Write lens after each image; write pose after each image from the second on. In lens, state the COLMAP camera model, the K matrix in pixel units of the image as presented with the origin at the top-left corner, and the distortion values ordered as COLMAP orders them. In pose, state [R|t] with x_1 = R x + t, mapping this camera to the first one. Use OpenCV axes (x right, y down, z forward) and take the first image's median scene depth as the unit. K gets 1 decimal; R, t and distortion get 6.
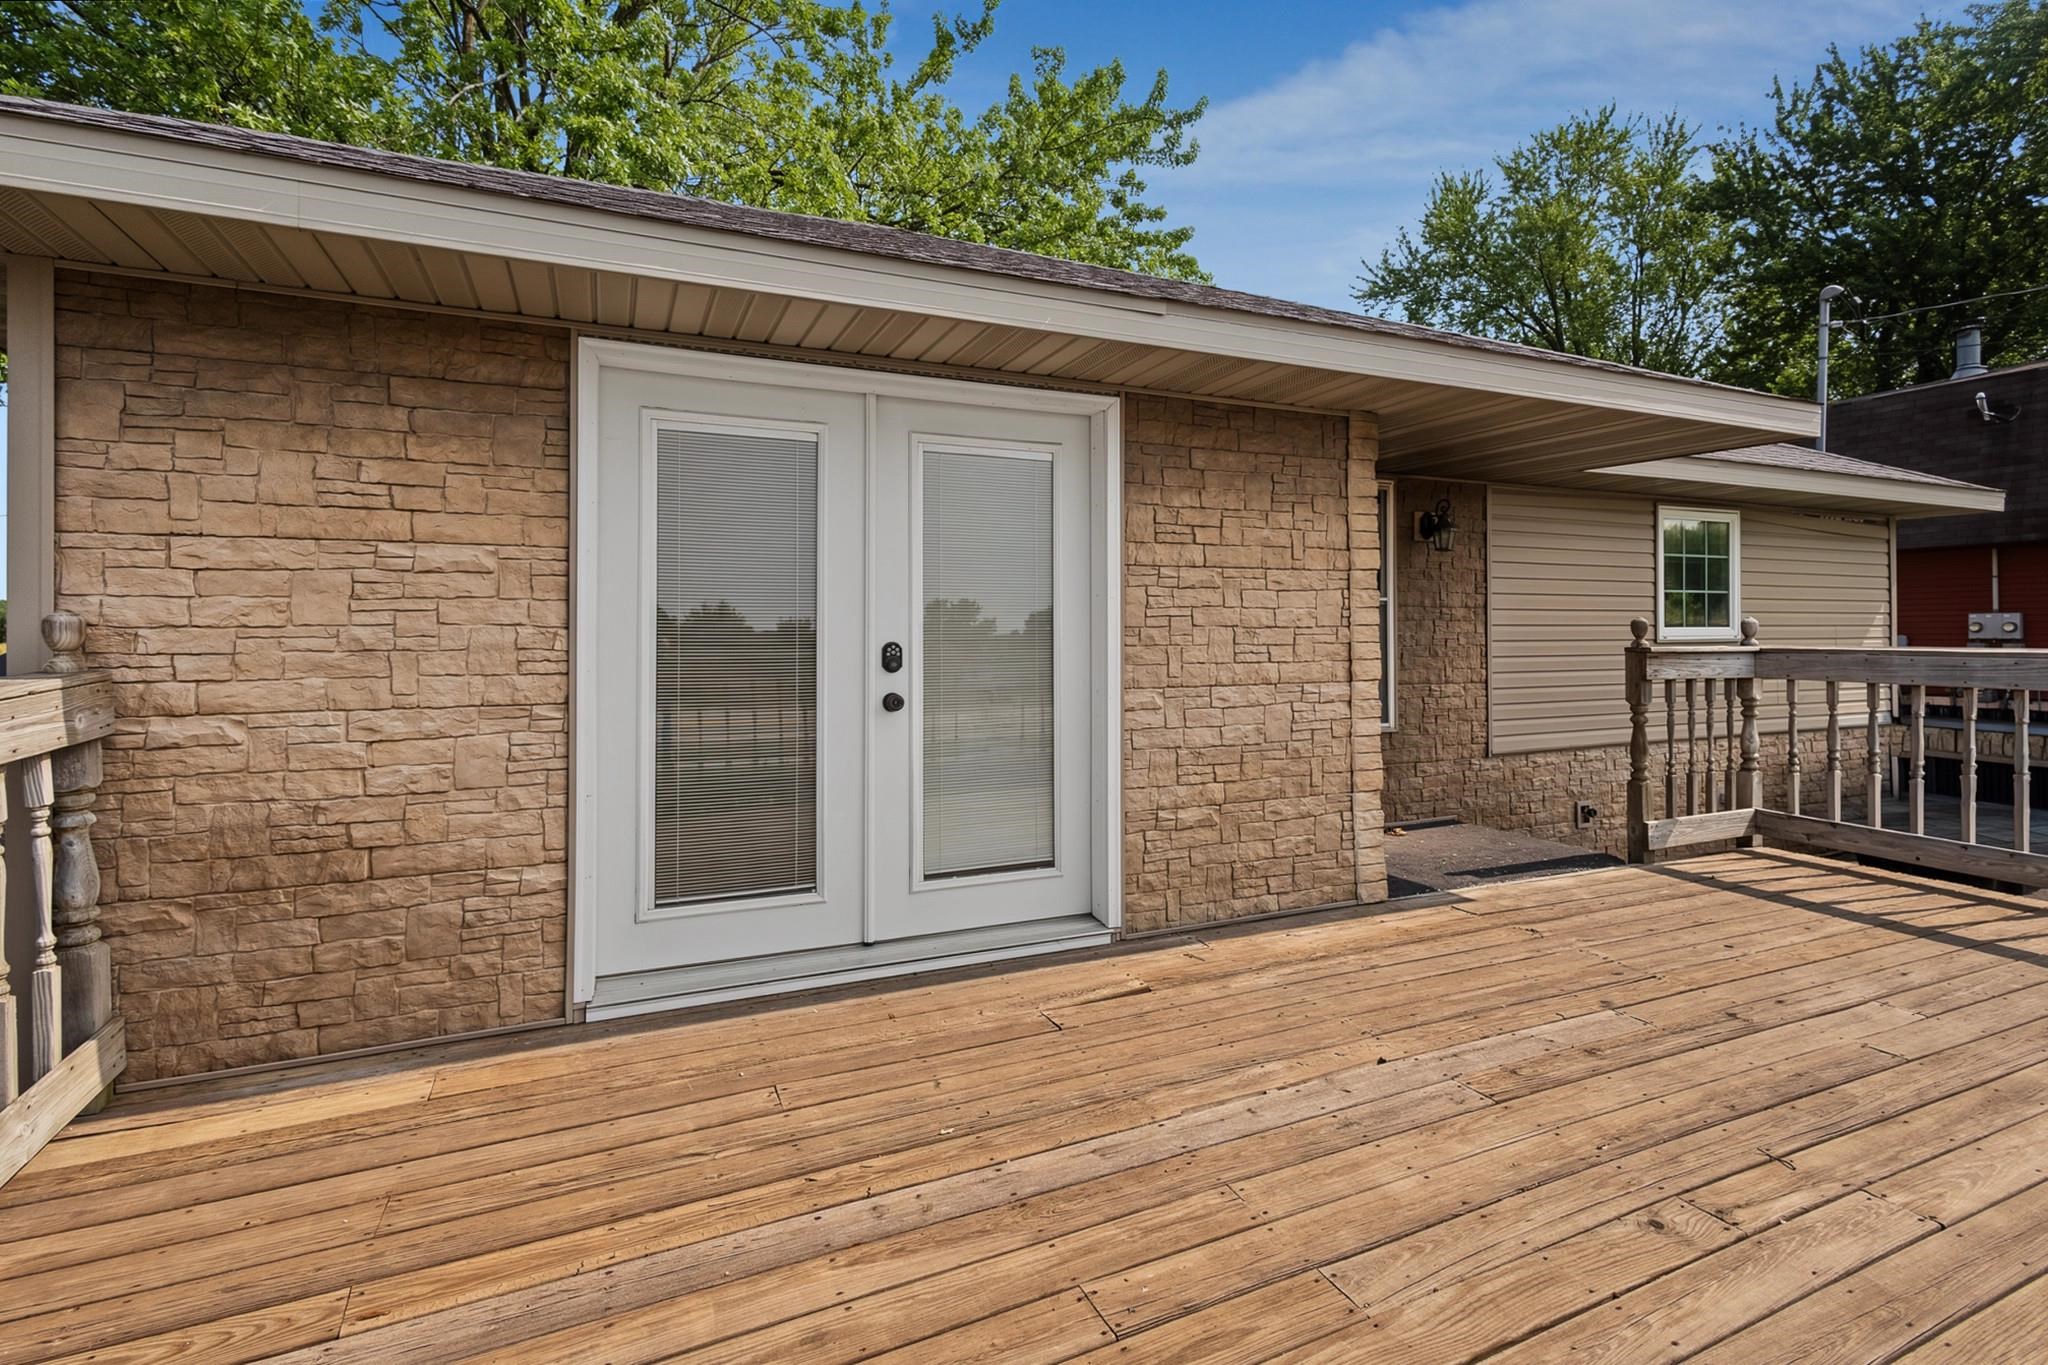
lens RADIAL K [[963.8, 0, 1020.6], [0, 963.8, 629.9], [0, 0, 1]] dist [0.004193, -0.001635]
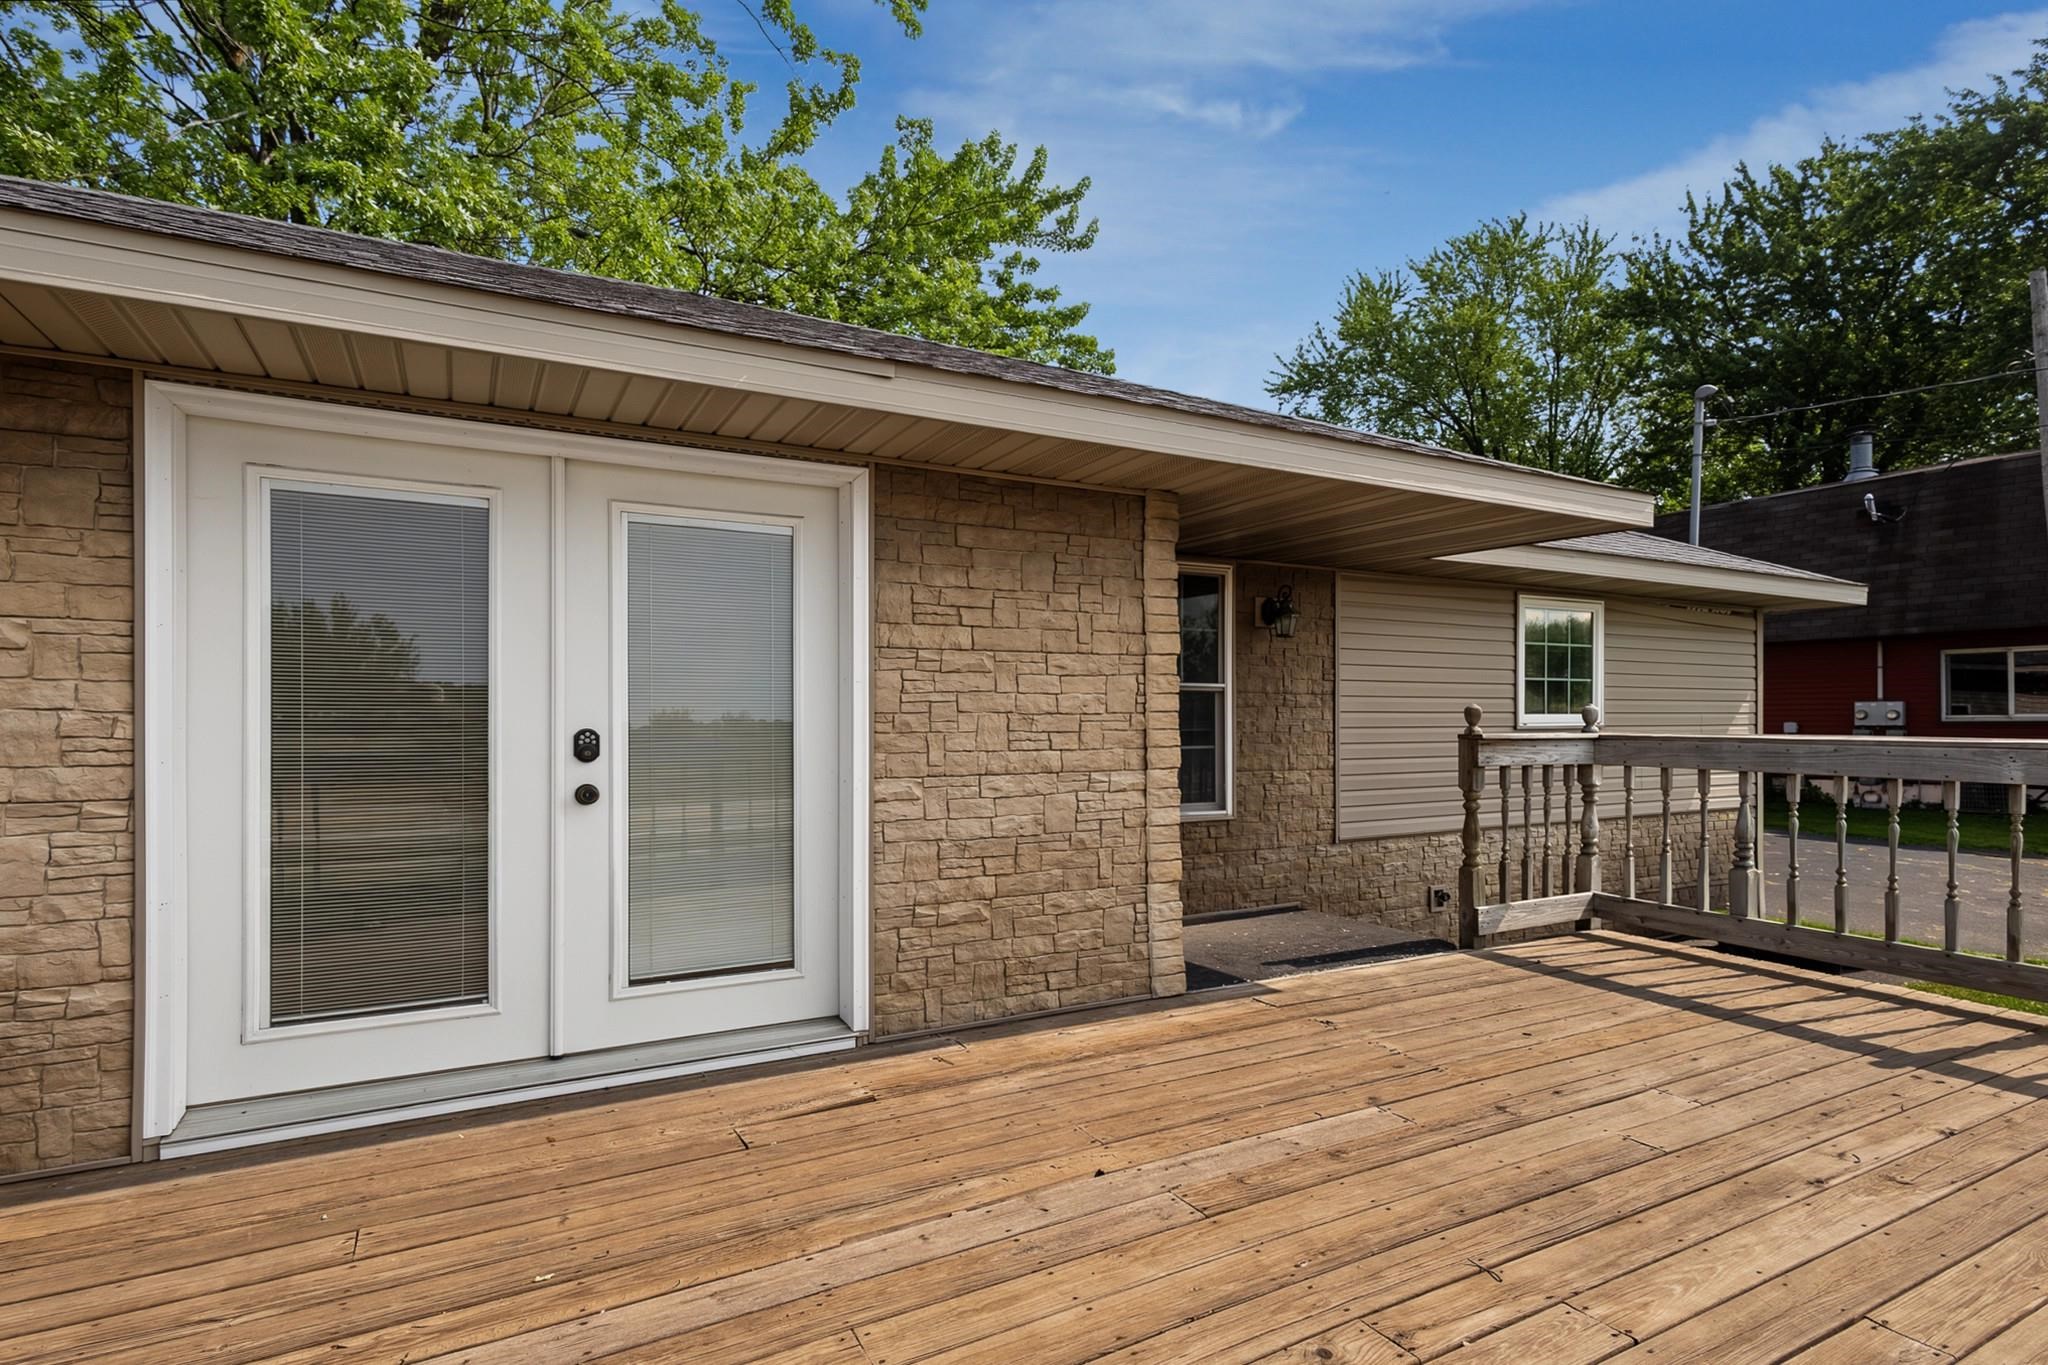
lens RADIAL K [[933.0, 0, 1041.8], [0, 933.0, 729.2], [0, 0, 1]] dist [0.003388, -0.000049]
pose [[0.998792, 0.000434, 0.049141, 0.207465], [-0.001107, 0.999906, 0.013686, 0.000052], [-0.049131, -0.013724, 0.998698, 0.073223]]
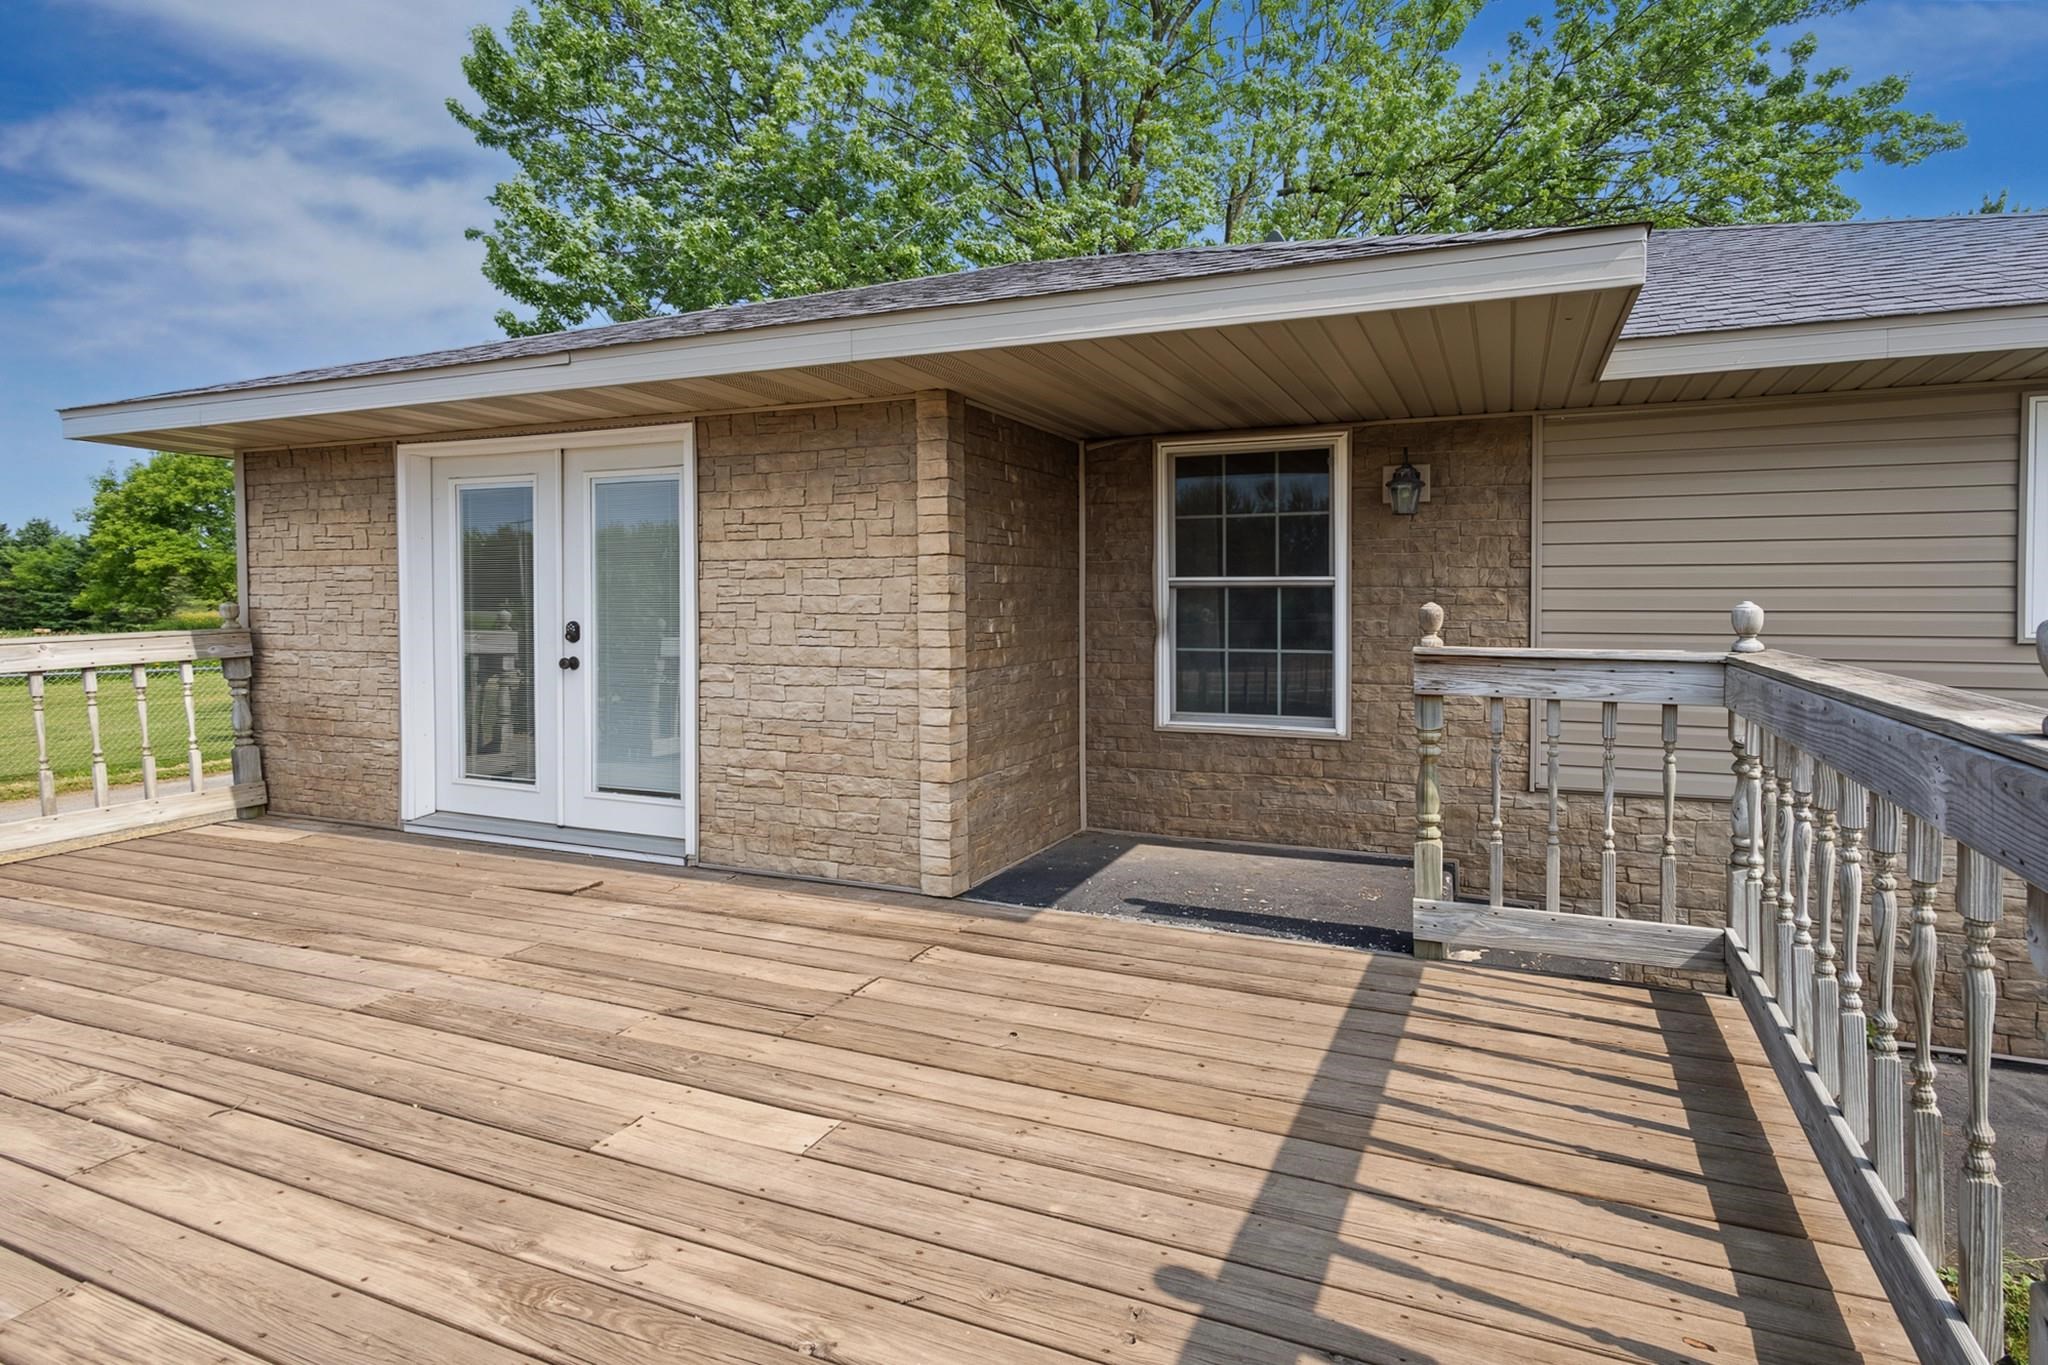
lens RADIAL K [[1248.9, 0, 2215.8], [0, 1248.9, 633.3], [0, 0, 1]] dist [0.003277, -0.000047]
pose [[0.737519, 0.024823, -0.674870, 2.368193], [-0.004397, 0.999480, 0.031957, -0.032413], [0.675312, -0.020601, 0.737244, 1.030315]]
